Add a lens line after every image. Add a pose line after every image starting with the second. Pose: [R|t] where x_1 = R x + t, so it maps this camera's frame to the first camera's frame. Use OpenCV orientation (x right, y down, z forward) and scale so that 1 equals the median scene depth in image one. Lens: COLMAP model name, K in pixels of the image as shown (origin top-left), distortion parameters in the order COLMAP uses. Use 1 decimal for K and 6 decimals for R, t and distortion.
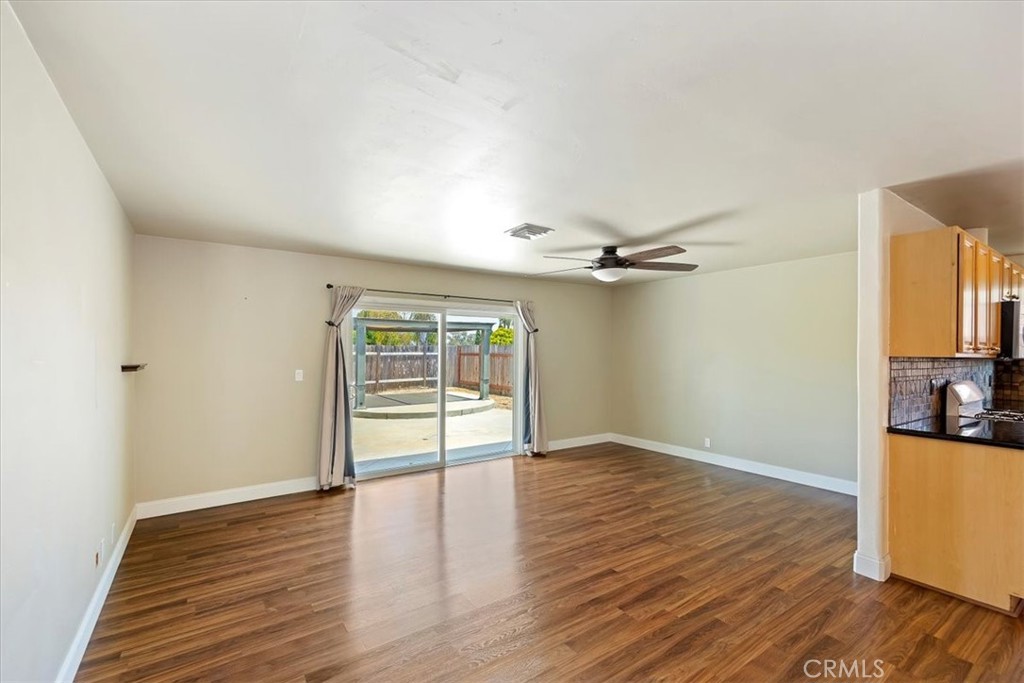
lens RADIAL K [[451.3, 0, 511.7], [0, 451.3, 348.0], [0, 0, 1]] dist [-0.002468, -0.000571]
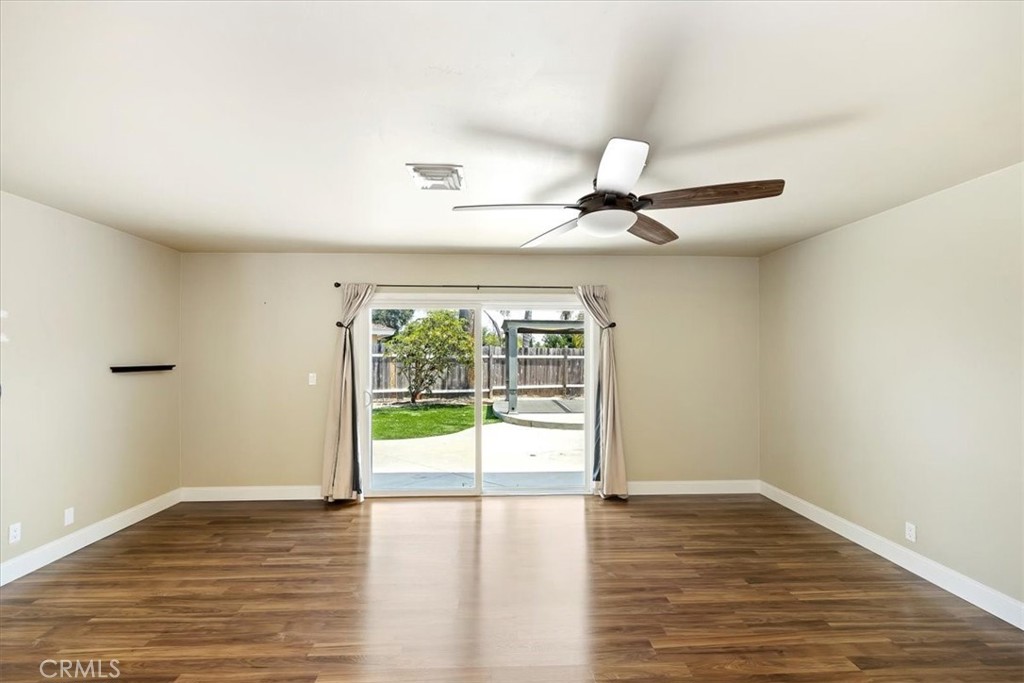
lens RADIAL K [[451.3, 0, 507.7], [0, 451.3, 344.8], [0, 0, 1]] dist [-0.002468, -0.000571]
pose [[0.845391, -0.011539, -0.534023, 0.306998], [0.003607, 0.999867, -0.015894, 0.003576], [0.534135, 0.011511, 0.845321, 0.306224]]
